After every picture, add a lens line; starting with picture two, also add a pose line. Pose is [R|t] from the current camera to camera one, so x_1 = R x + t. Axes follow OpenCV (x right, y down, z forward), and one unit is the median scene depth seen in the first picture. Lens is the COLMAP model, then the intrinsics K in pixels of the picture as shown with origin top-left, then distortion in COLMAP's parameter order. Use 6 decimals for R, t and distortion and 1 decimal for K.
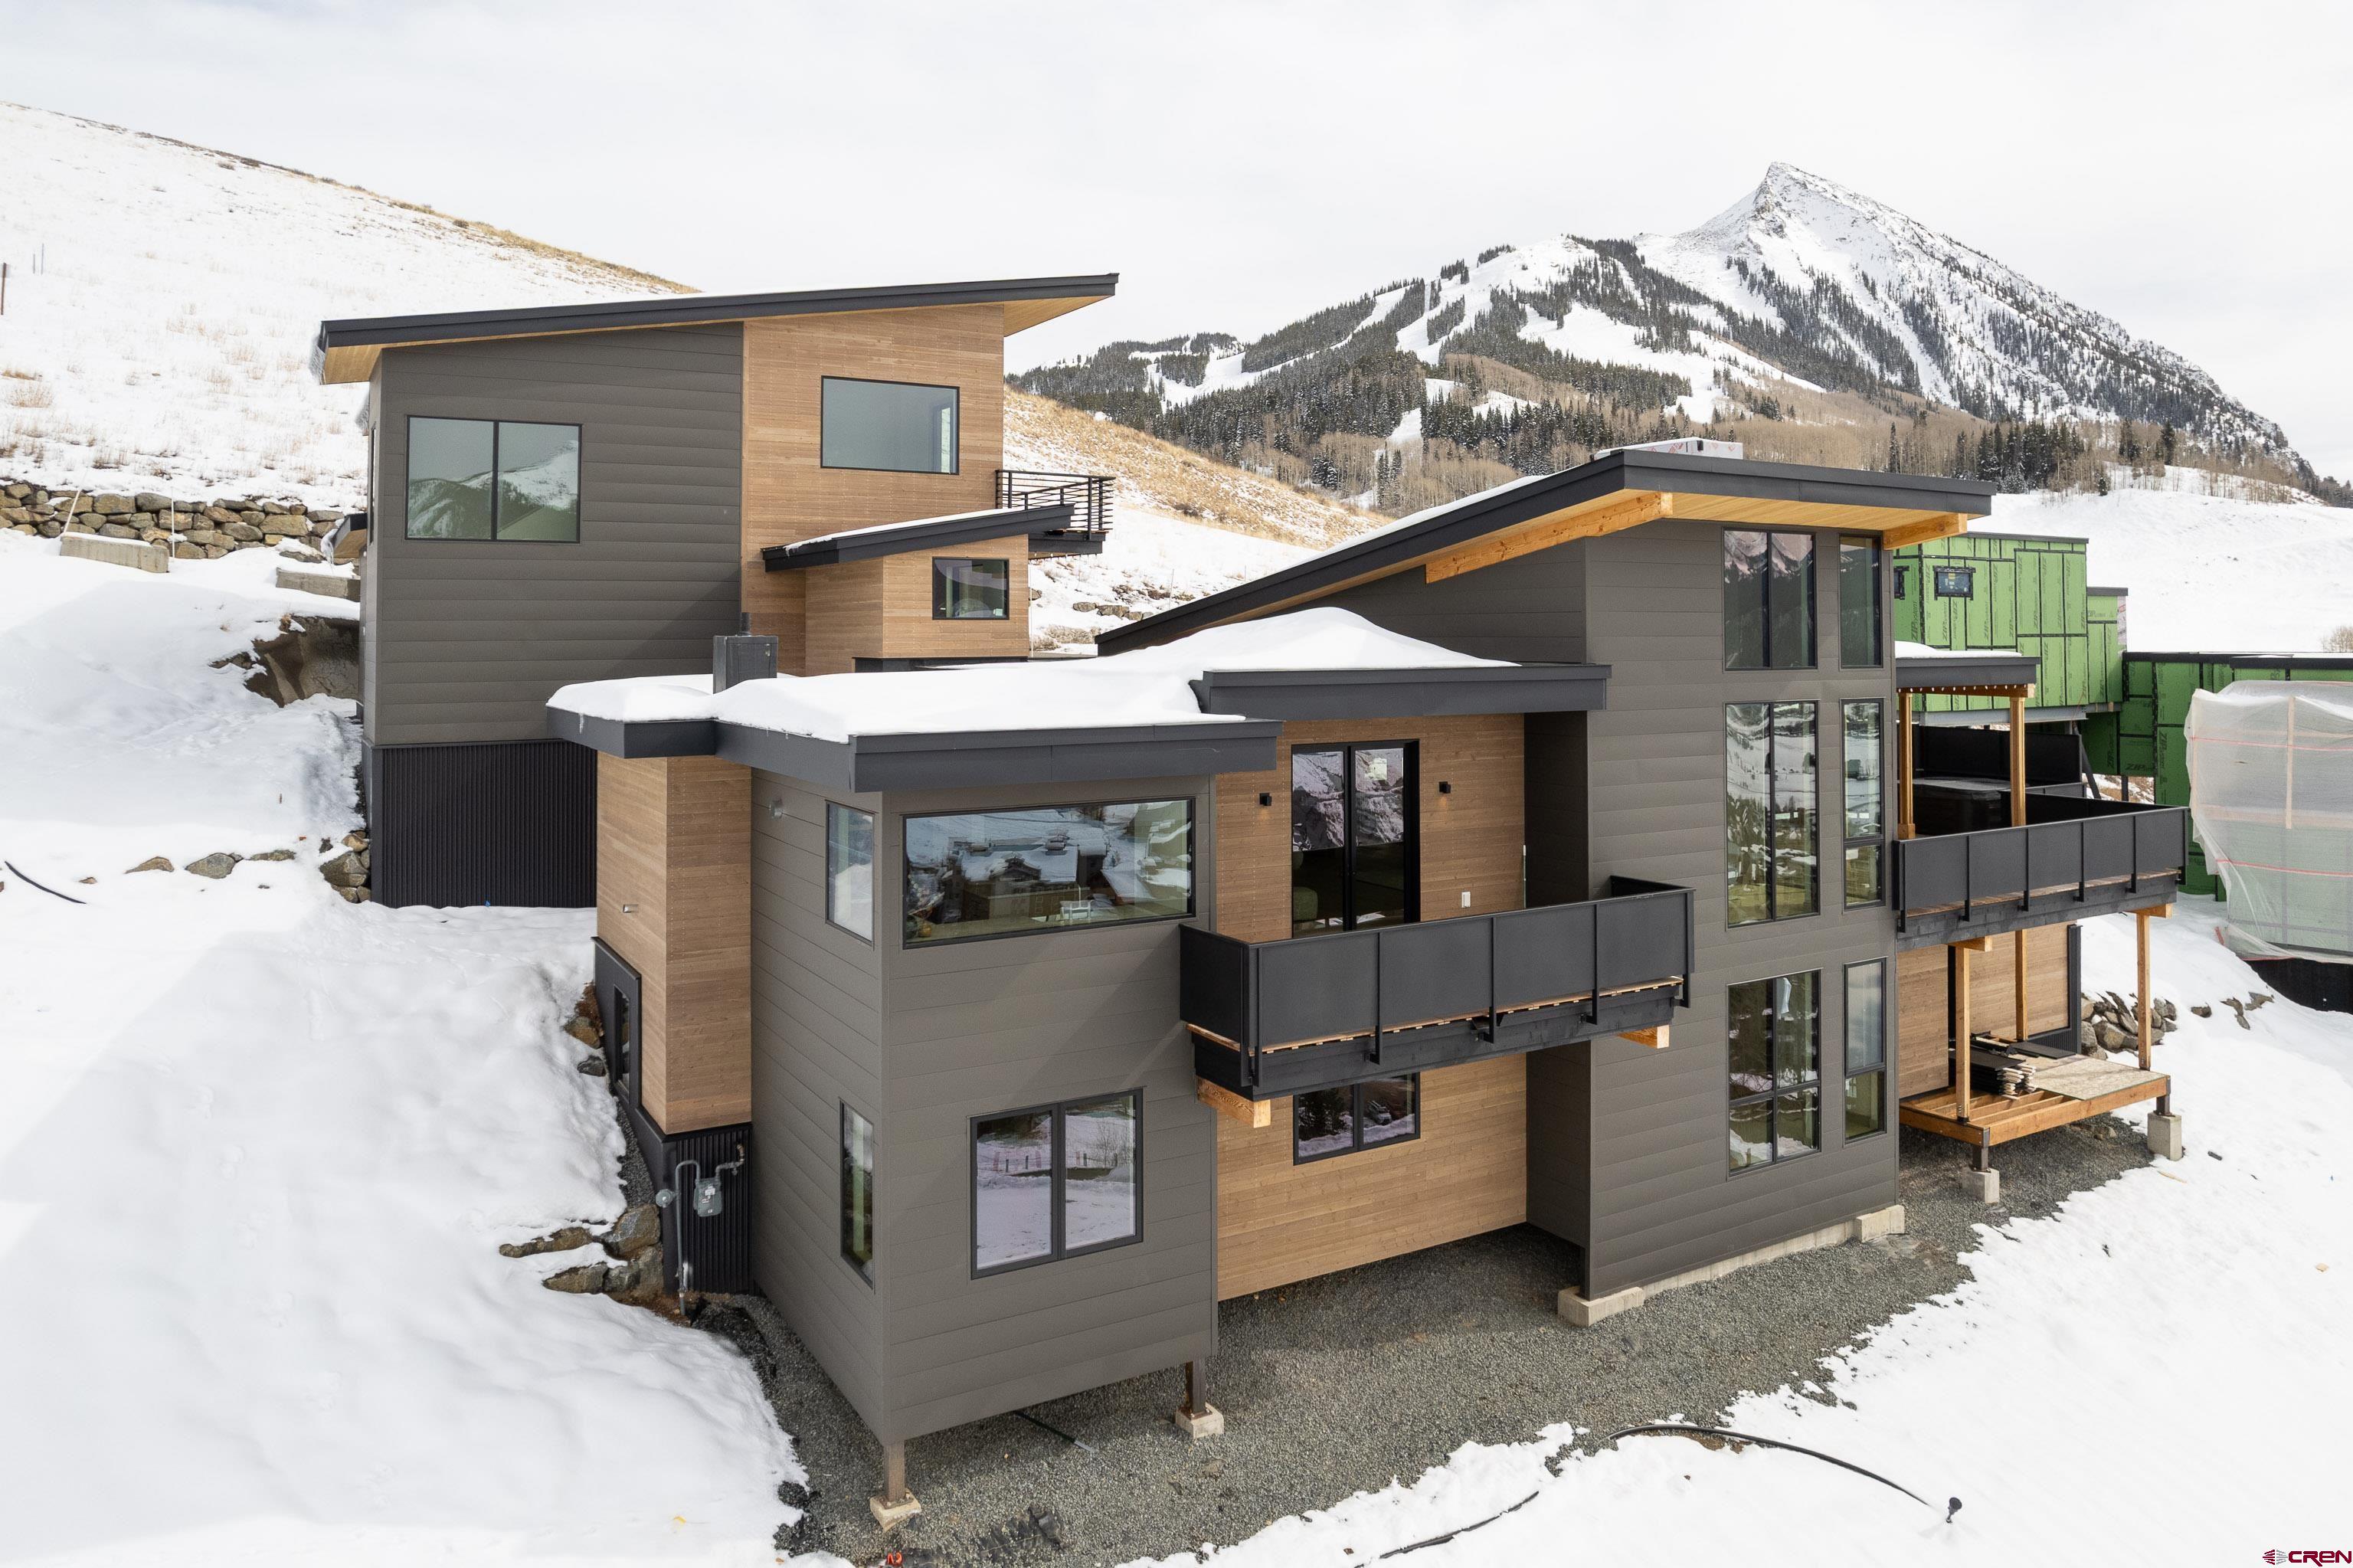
lens RADIAL K [[1559.7, 0, 1170.1], [0, 1559.7, 599.1], [0, 0, 1]] dist [-0.049303, 0.025392]
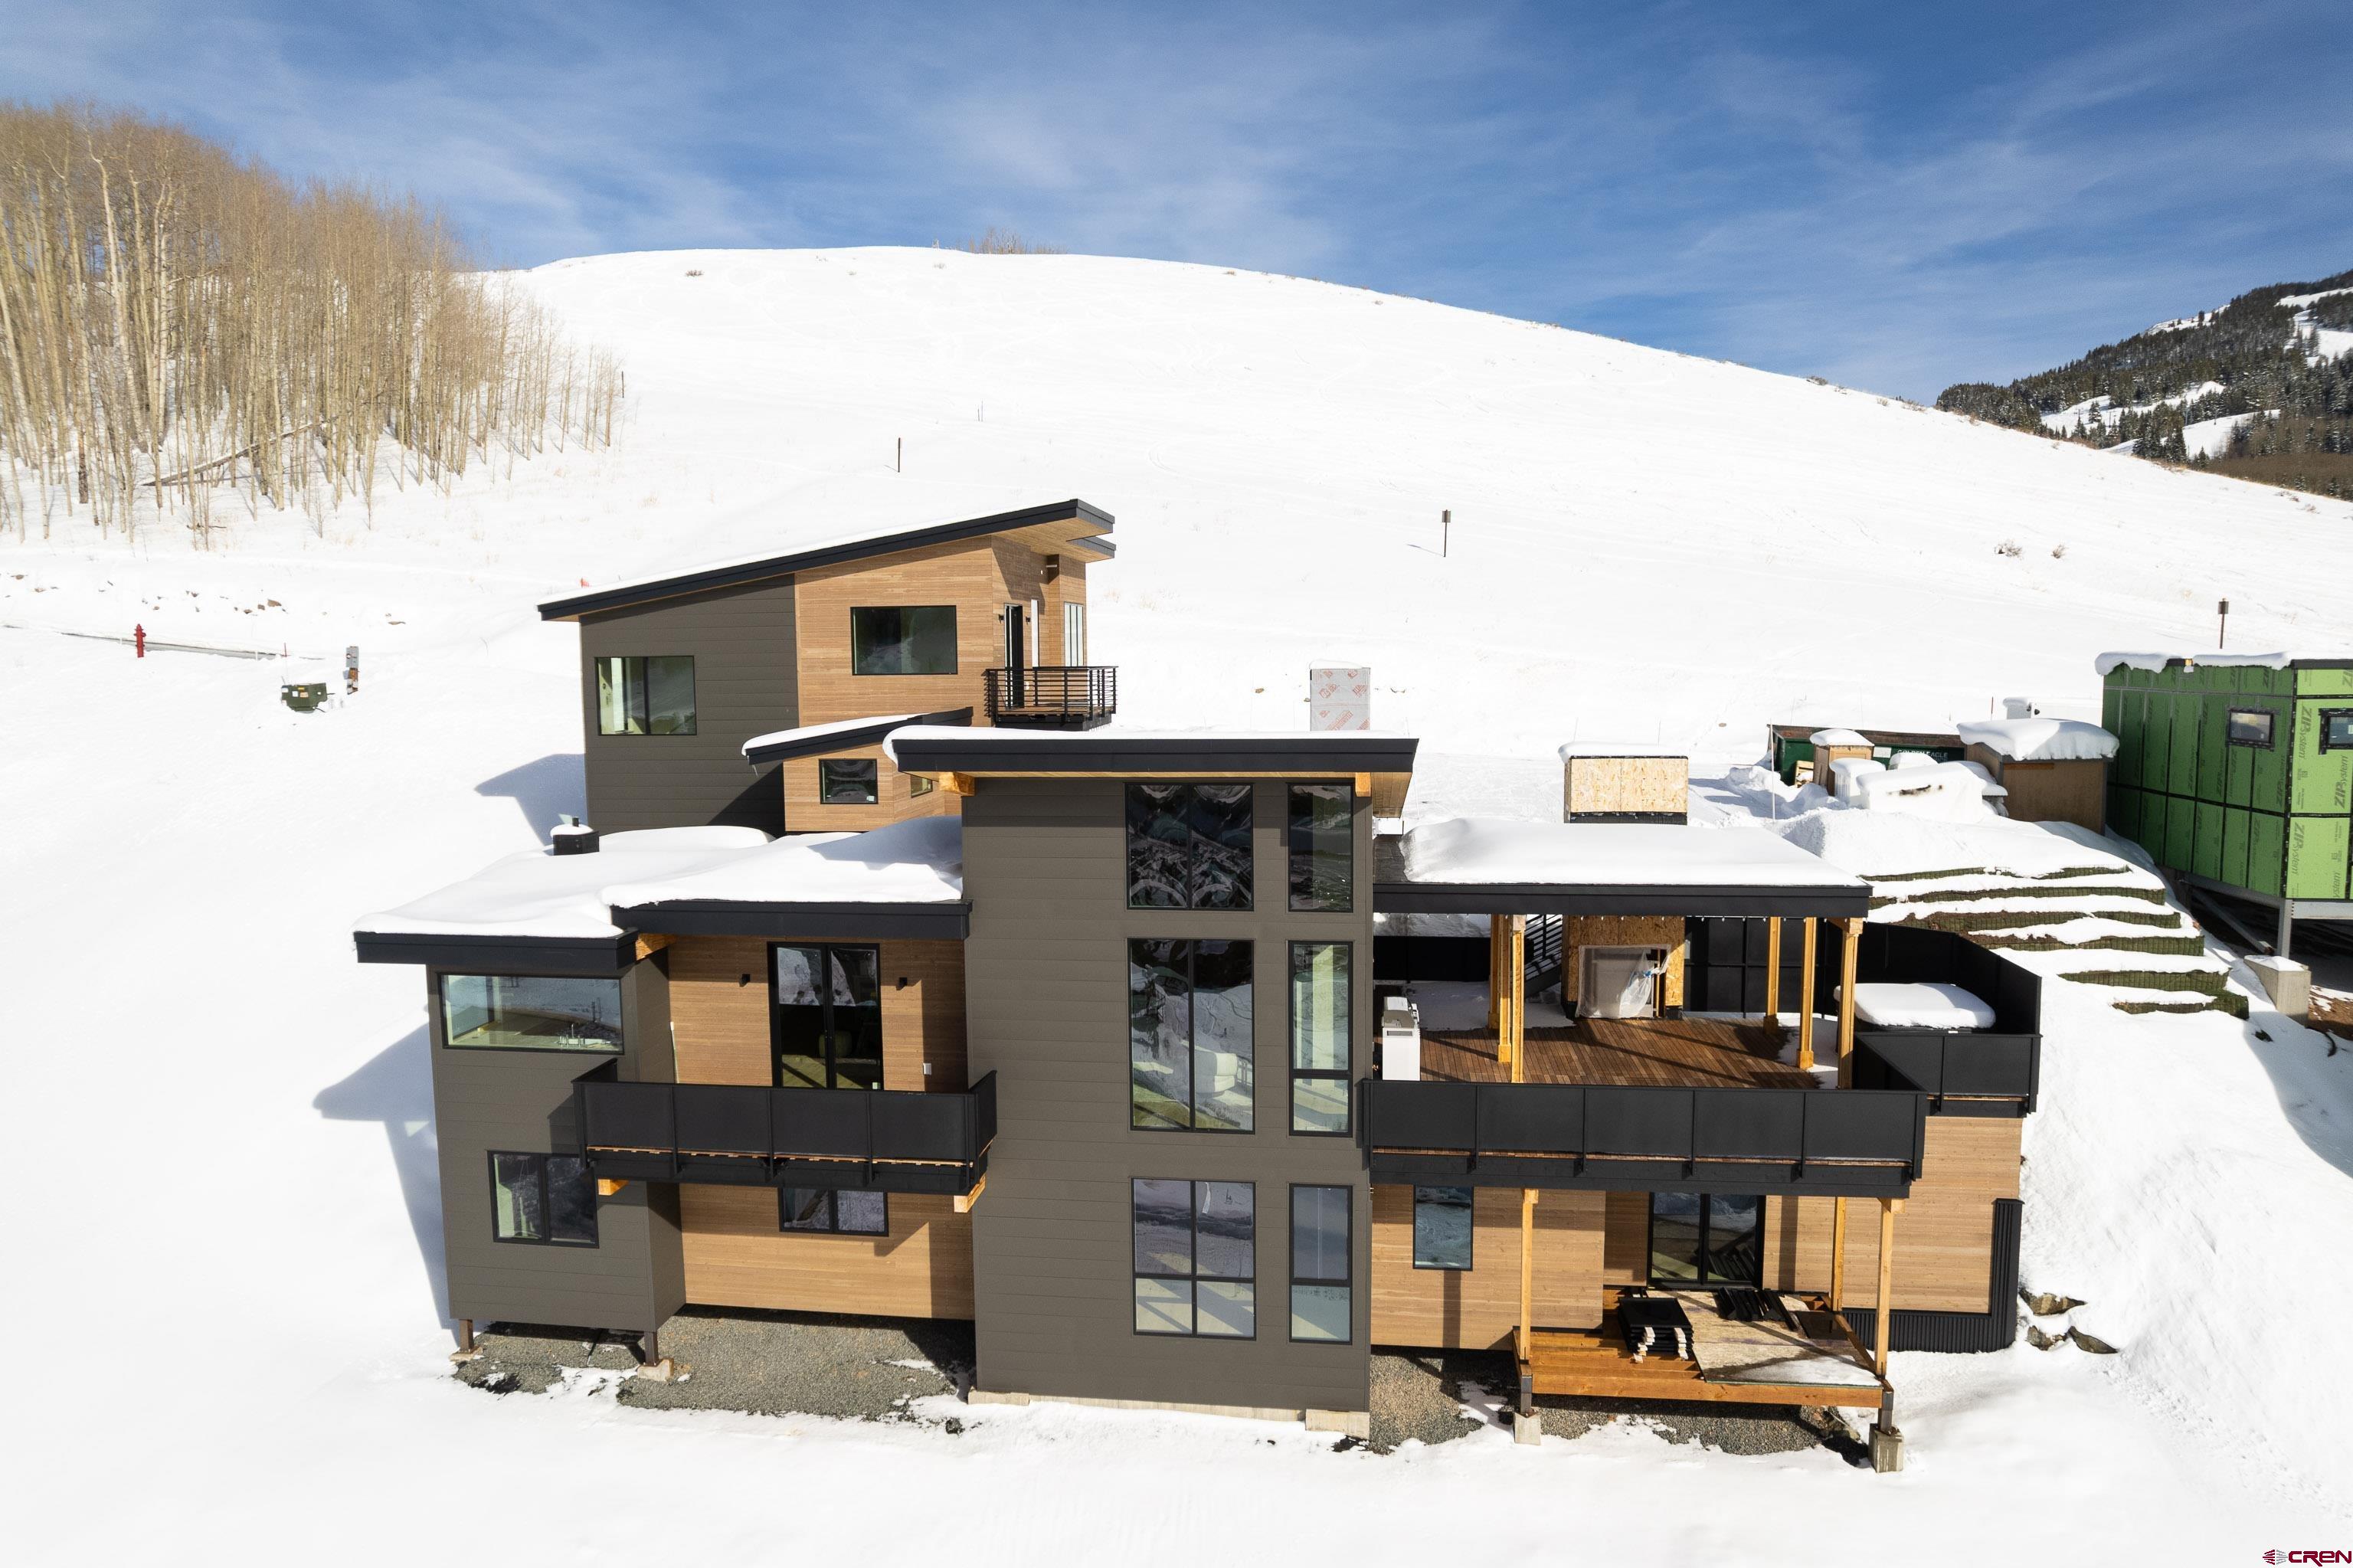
lens RADIAL K [[1488.8, 0, 1179.6], [0, 1488.8, 809.4], [0, 0, 1]] dist [-0.060855, 0.027116]
pose [[0.788073, 0.060636, -0.612588, 0.448560], [0.023522, 0.991444, 0.128397, -0.070985], [0.615132, -0.115595, 0.779904, 0.079557]]
